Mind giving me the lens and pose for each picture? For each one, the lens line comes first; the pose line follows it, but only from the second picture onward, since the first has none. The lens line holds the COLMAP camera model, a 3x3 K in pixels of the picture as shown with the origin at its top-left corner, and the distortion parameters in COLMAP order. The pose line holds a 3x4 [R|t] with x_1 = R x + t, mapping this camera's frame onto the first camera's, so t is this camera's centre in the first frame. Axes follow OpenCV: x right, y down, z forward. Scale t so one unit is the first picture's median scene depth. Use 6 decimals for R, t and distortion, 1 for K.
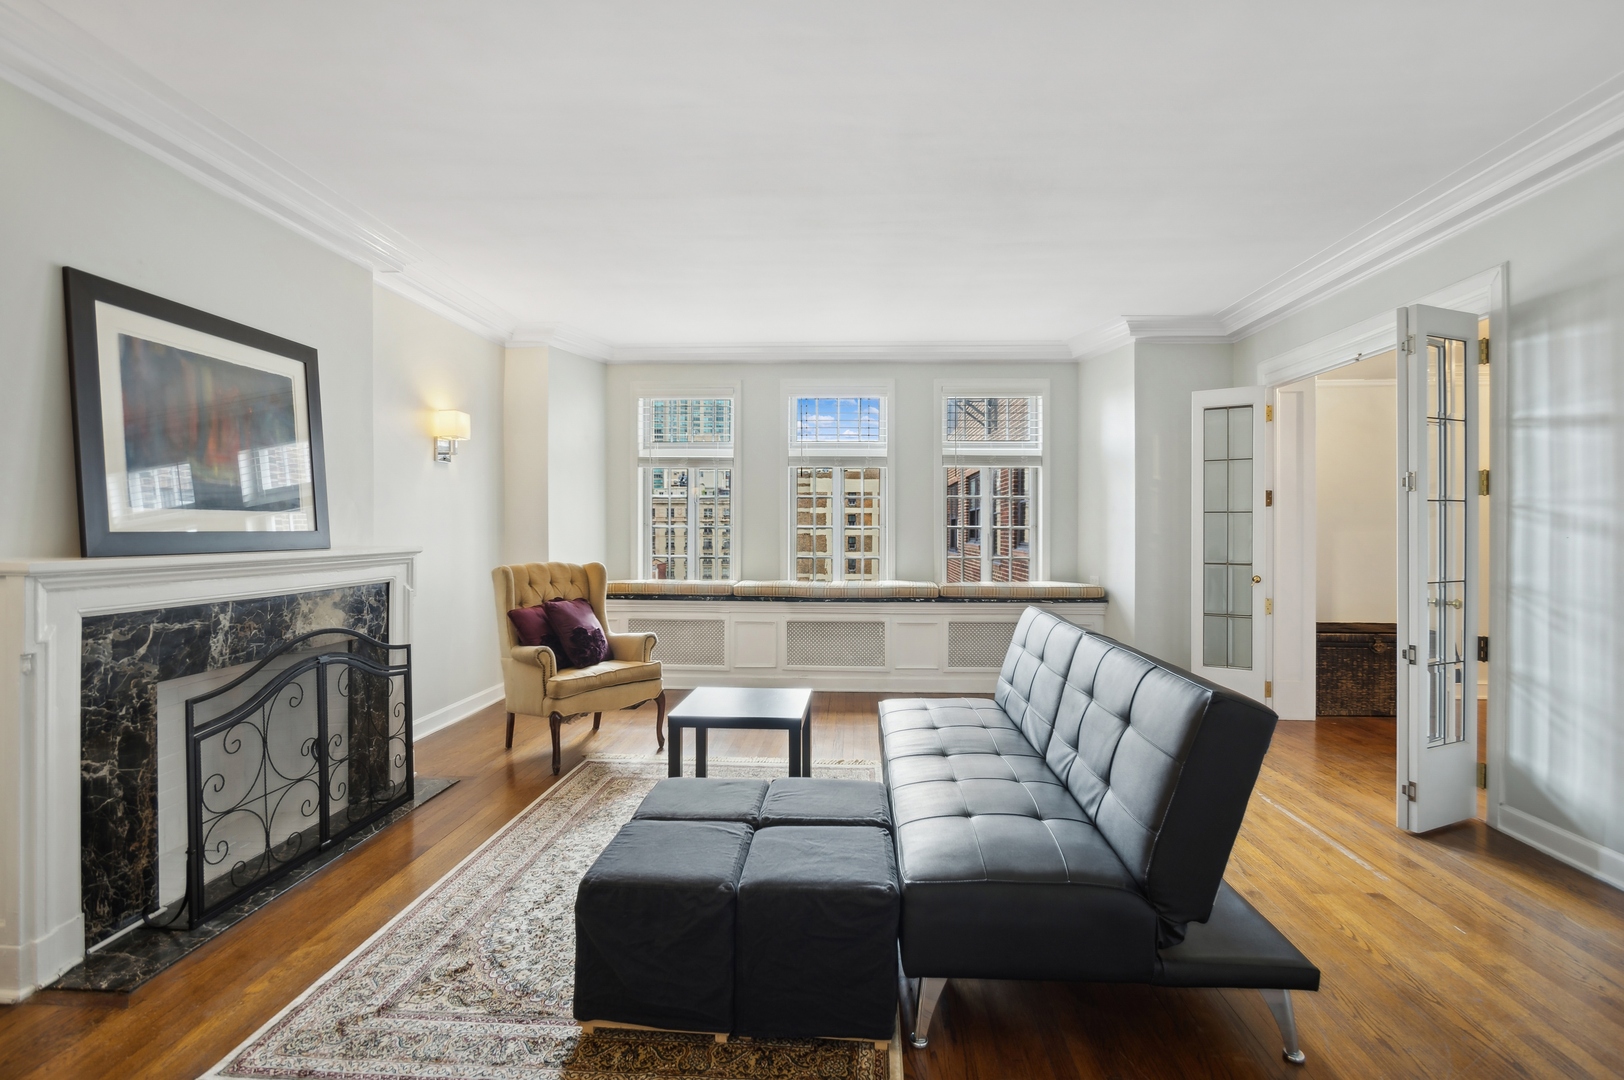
lens RADIAL K [[757.1, 0, 817.6], [0, 757.1, 526.0], [0, 0, 1]] dist [-0.010784, 0.000320]
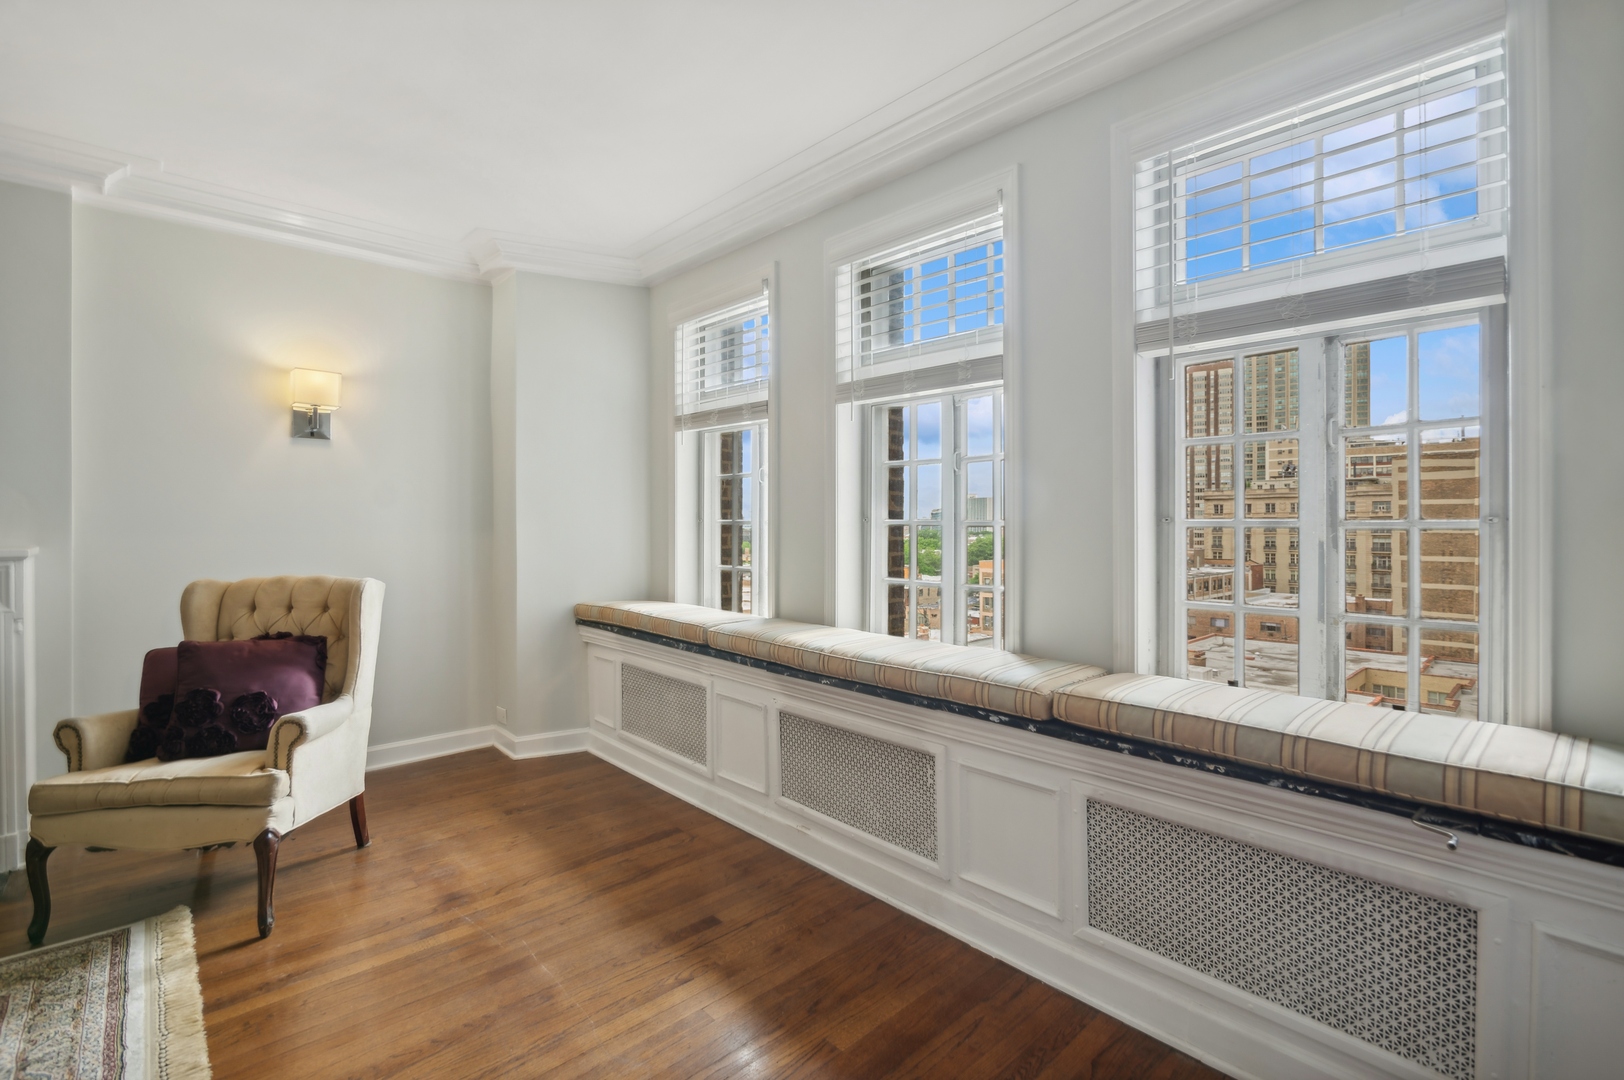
lens RADIAL K [[726.1, 0, 806.3], [0, 726.1, 529.6], [0, 0, 1]] dist [-0.008508, 0.000231]
pose [[0.716625, 0.004523, -0.697444, 0.582056], [0.001667, 0.999965, 0.008197, 0.005465], [0.697457, -0.007037, 0.716592, 1.267612]]
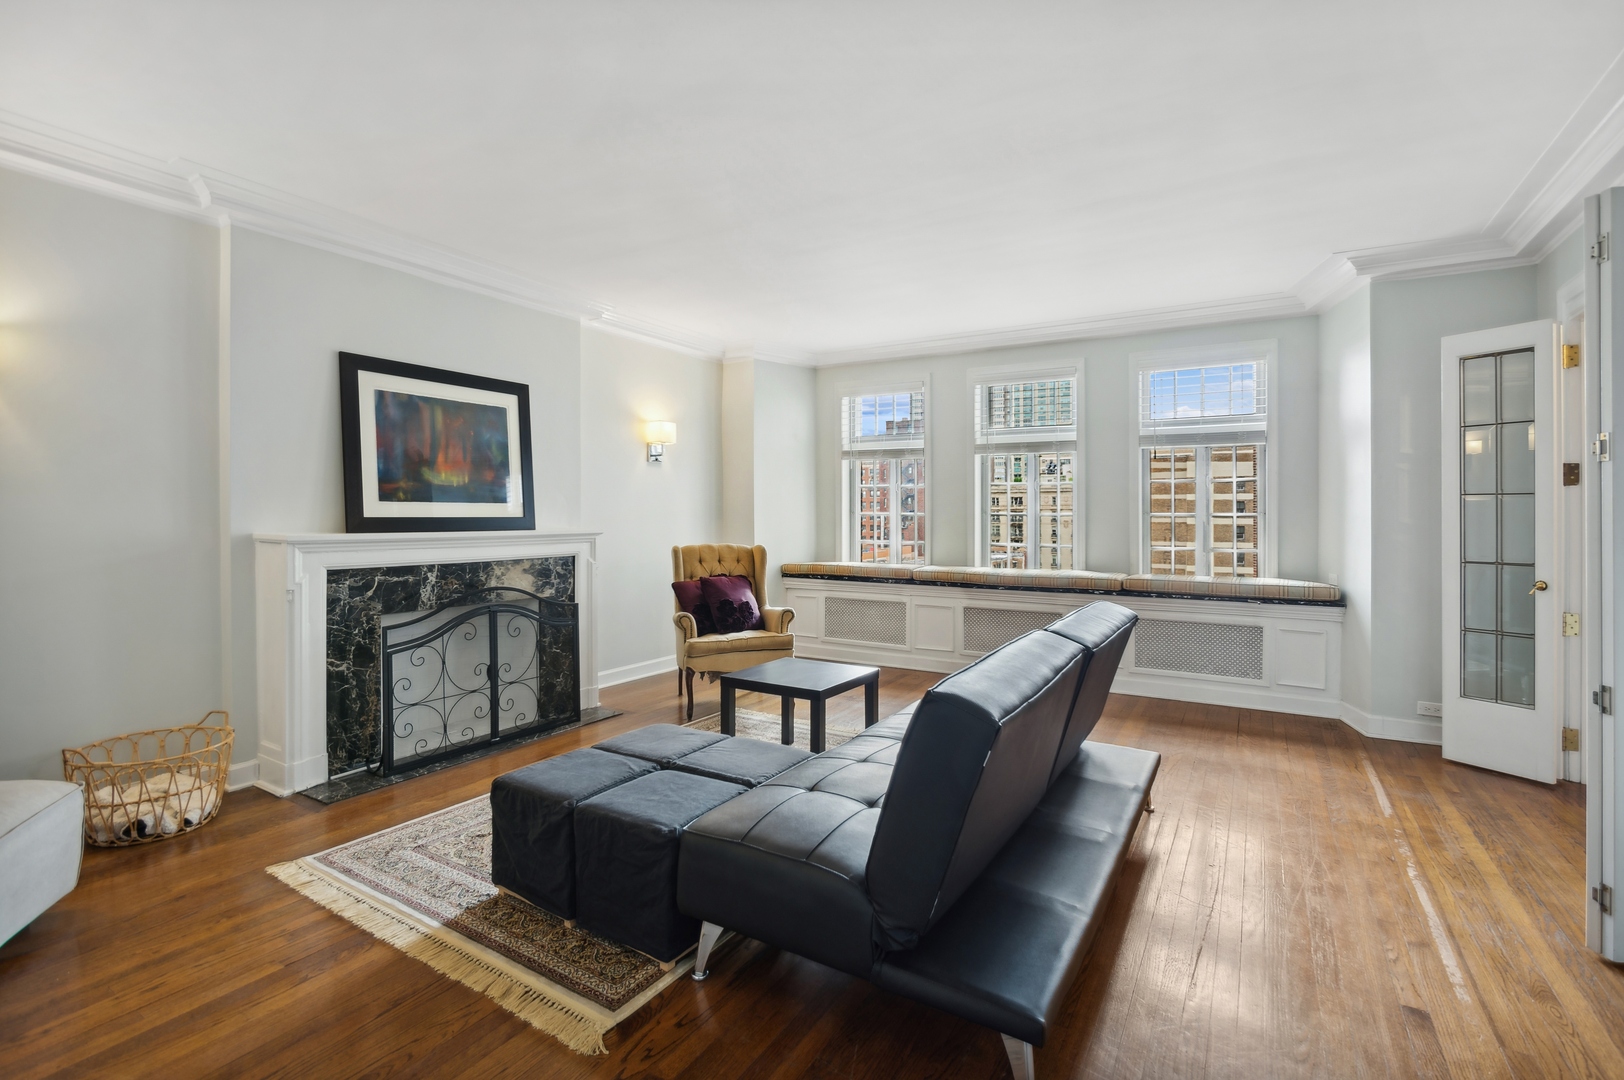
lens RADIAL K [[731.5, 0, 812.1], [0, 731.5, 515.2], [0, 0, 1]] dist [-0.009627, 0.000871]
pose [[0.880923, 0.000098, -0.473260, 0.463675], [0.000786, 0.999998, 0.001672, 0.001734], [0.473259, -0.001845, 0.880921, 0.076828]]
